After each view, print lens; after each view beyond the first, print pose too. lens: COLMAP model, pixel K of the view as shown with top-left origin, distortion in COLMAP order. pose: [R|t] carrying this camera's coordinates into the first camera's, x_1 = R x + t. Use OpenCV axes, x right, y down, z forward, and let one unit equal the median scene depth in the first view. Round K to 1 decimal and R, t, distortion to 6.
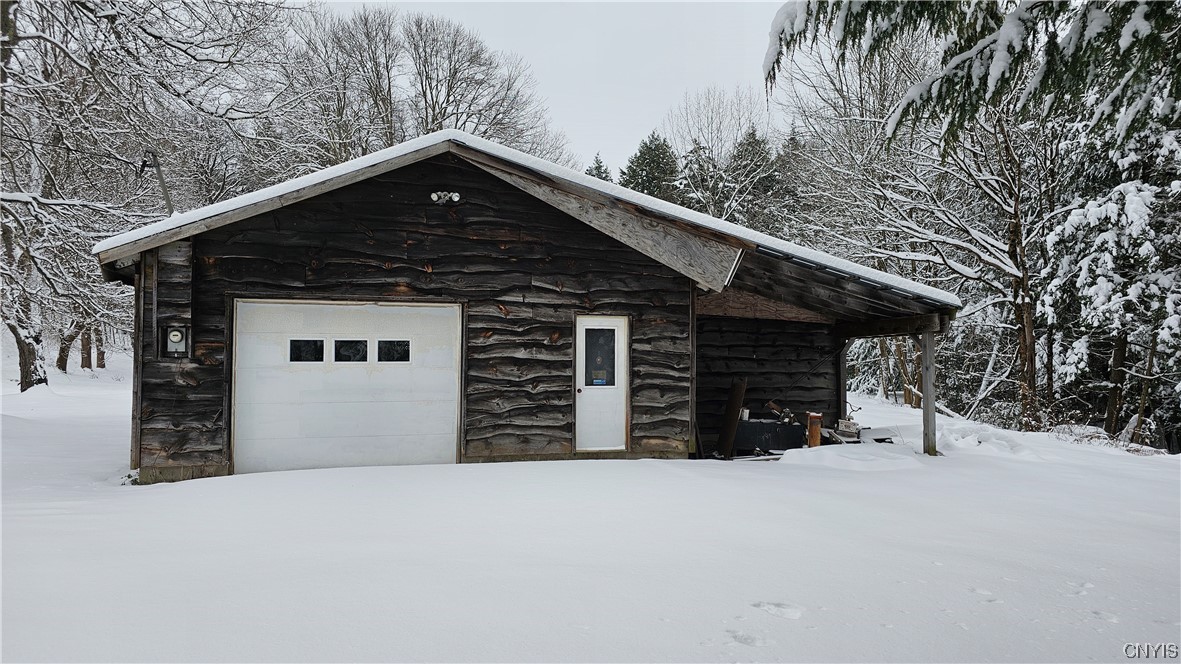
lens RADIAL K [[788.6, 0, 592.0], [0, 788.6, 332.8], [0, 0, 1]] dist [0.006818, -0.000999]
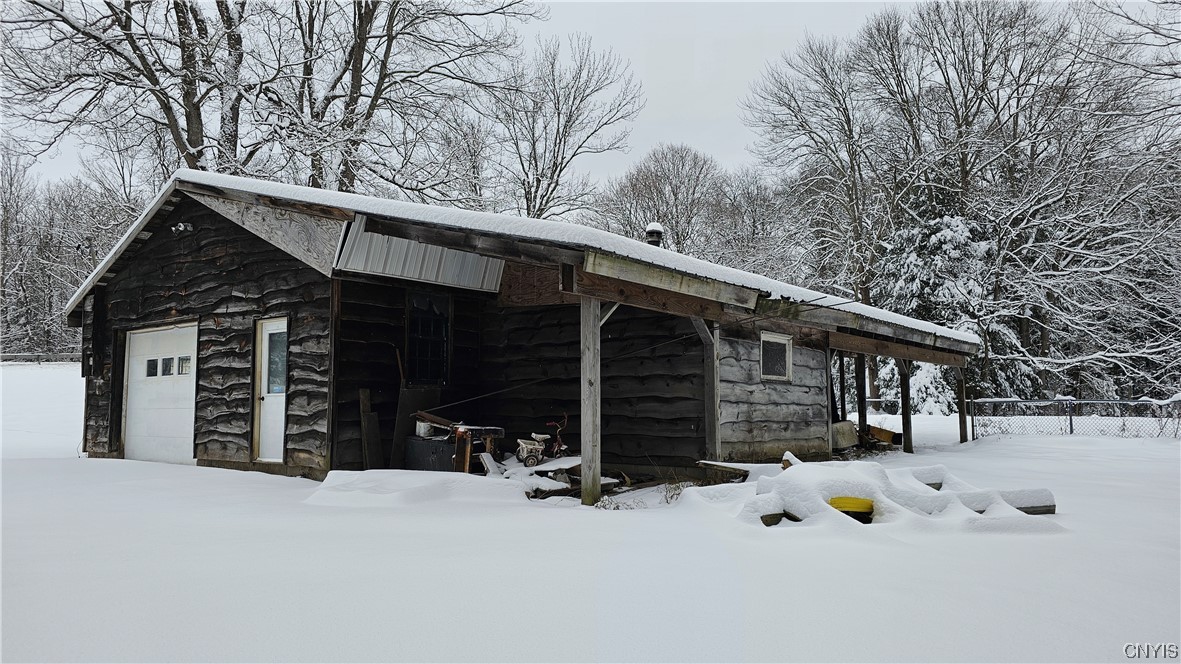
lens RADIAL K [[788.6, 0, 591.3], [0, 788.6, 332.6], [0, 0, 1]] dist [0.006818, -0.000999]
pose [[0.626903, -0.078564, -0.775126, 0.983558], [0.040689, 0.996847, -0.068128, 0.074939], [0.778034, 0.011170, 0.628123, 0.701775]]
